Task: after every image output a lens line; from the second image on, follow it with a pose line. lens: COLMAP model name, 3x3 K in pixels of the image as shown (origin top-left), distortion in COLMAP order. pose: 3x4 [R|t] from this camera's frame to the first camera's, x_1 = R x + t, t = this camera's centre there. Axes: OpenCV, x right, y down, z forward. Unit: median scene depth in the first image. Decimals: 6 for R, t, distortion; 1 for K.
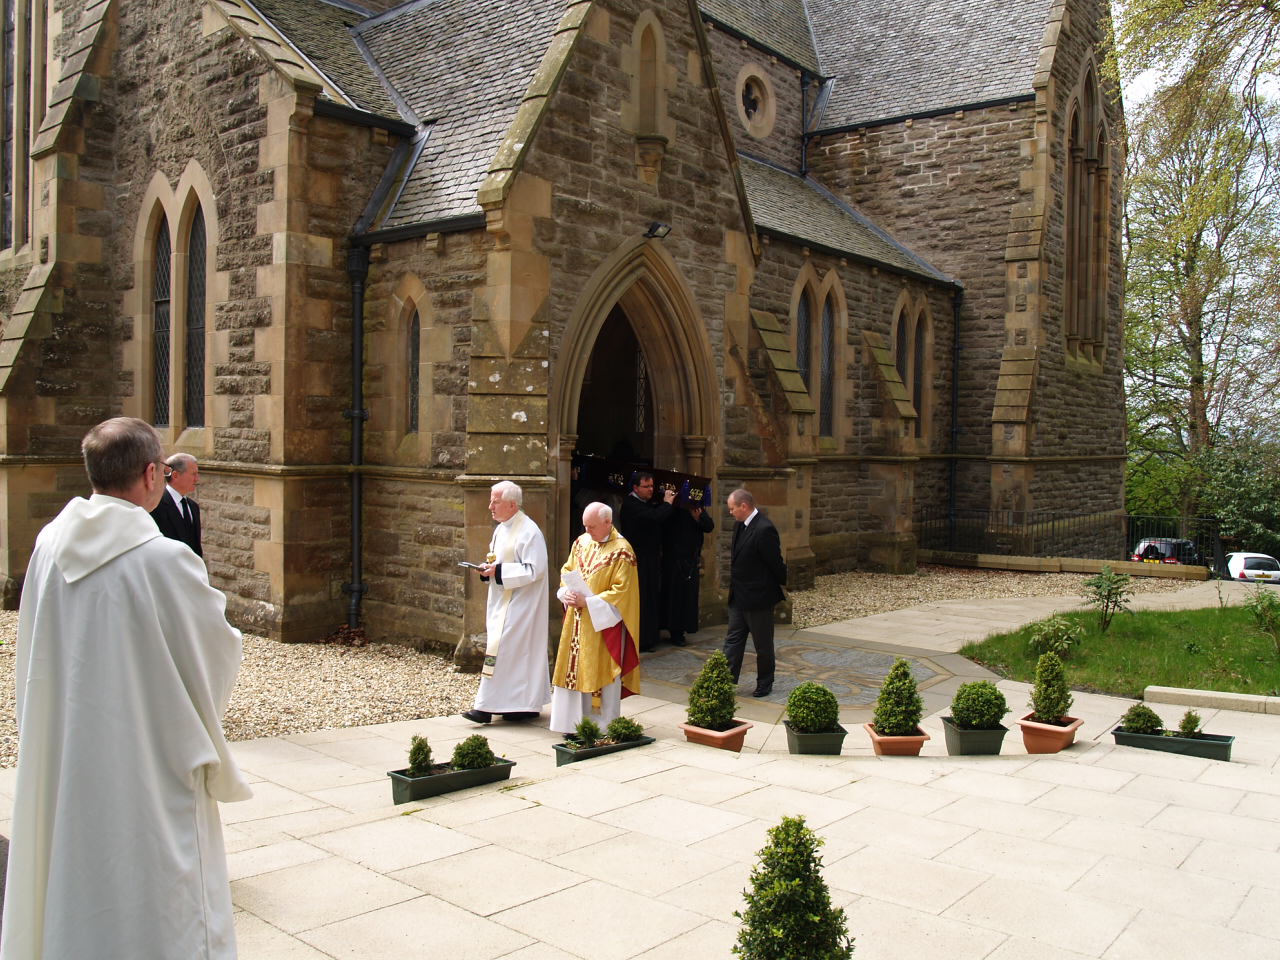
lens RADIAL K [[1060.2, 0, 640.0], [0, 1060.2, 480.0], [0, 0, 1]] dist [-0.132122, 0.088214]
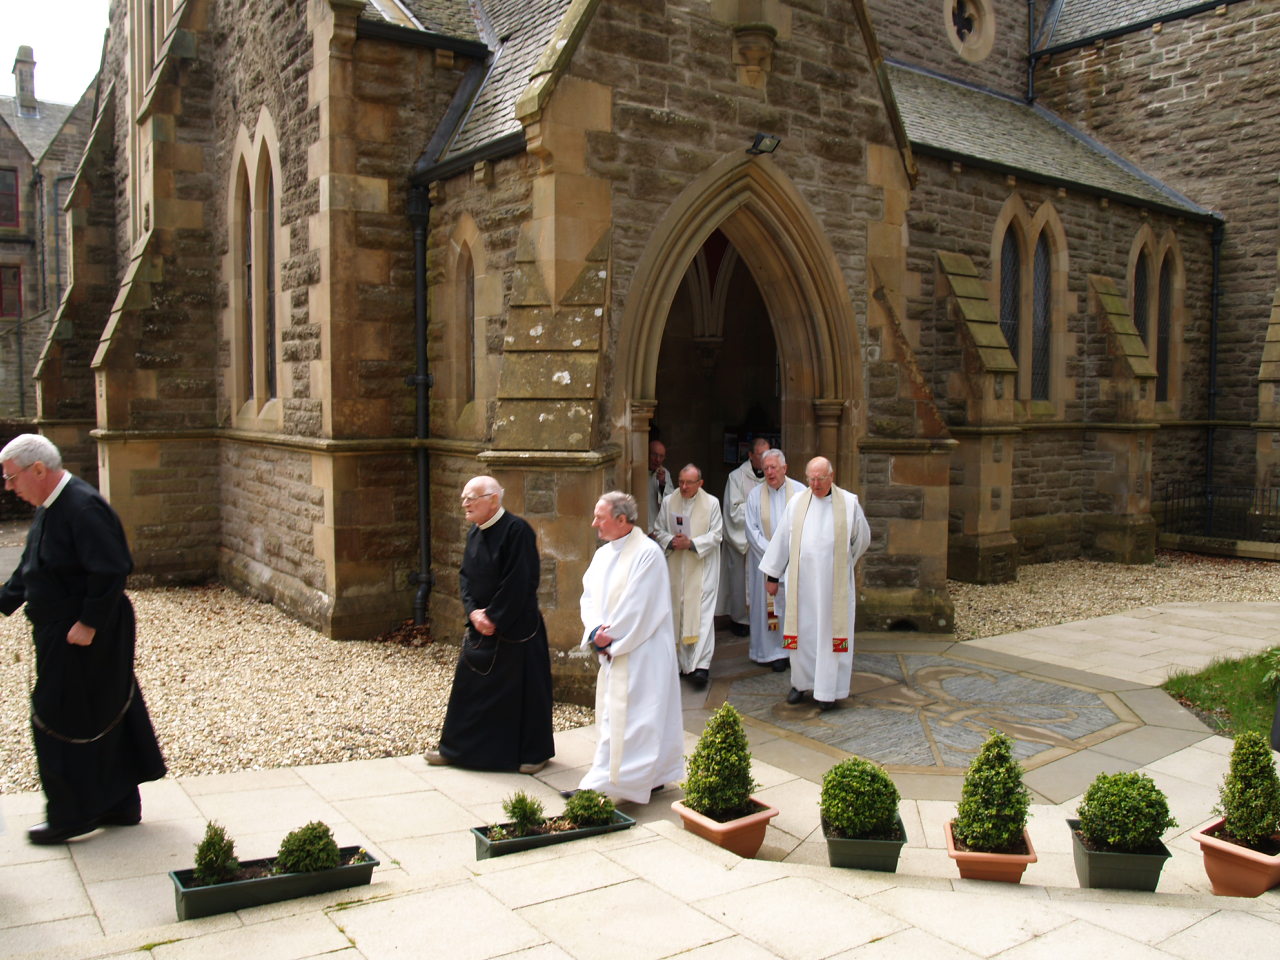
lens RADIAL K [[1039.5, 0, 643.0], [0, 1039.5, 479.9], [0, 0, 1]] dist [-0.133315, 0.090154]
pose [[0.968063, 0.004326, -0.250670, 0.119163], [0.003247, 0.999551, 0.029792, -0.004672], [0.250686, -0.029655, 0.967614, 0.205646]]
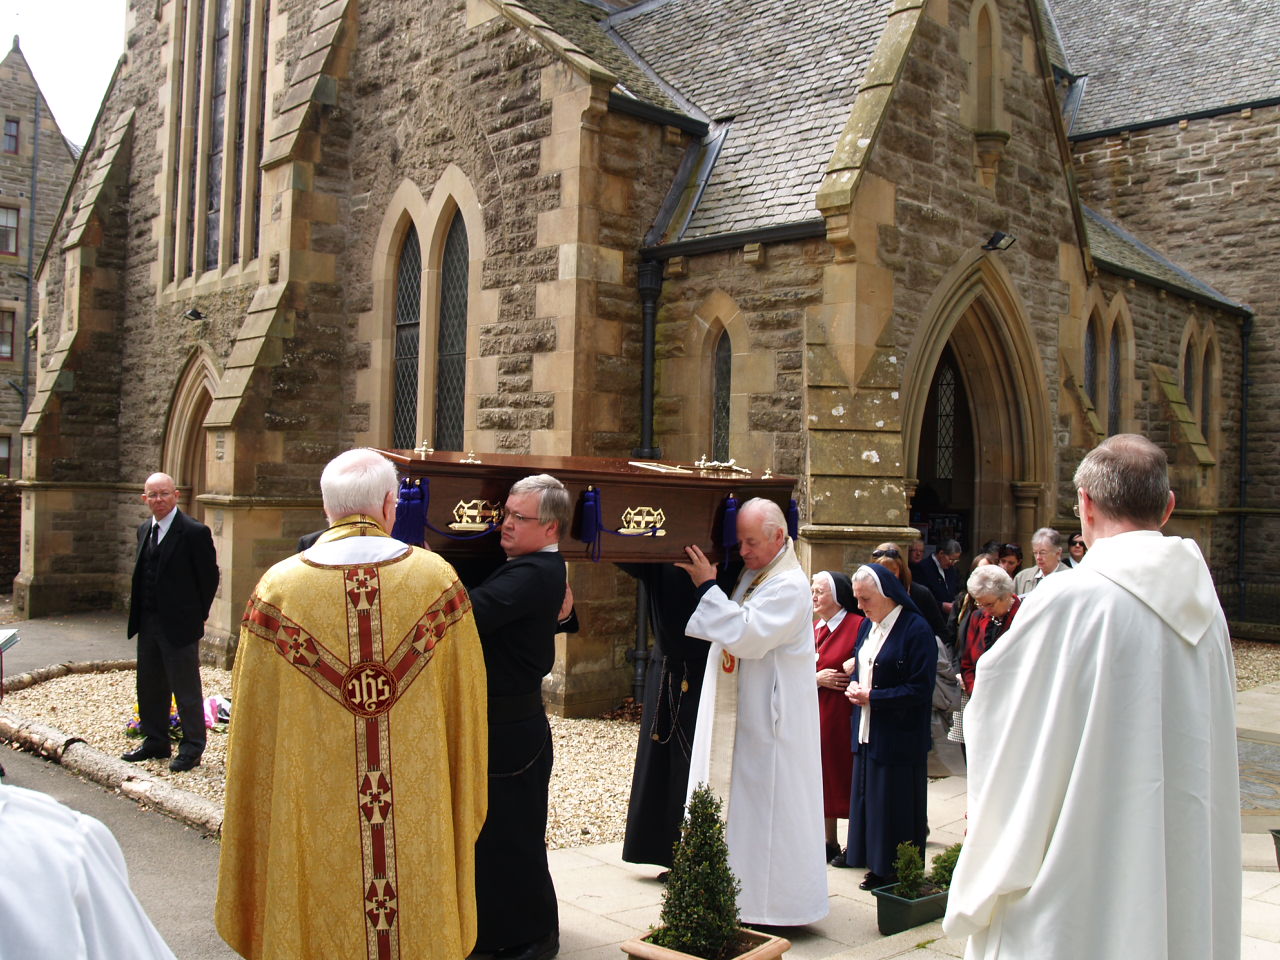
lens RADIAL K [[1175.7, 0, 635.8], [0, 1175.7, 477.4], [0, 0, 1]] dist [-0.135396, 0.092208]
pose [[0.992500, 0.007194, -0.122034, -0.153891], [-0.013170, 0.998749, -0.048231, 0.003585], [0.121534, 0.049476, 0.991353, 0.039706]]
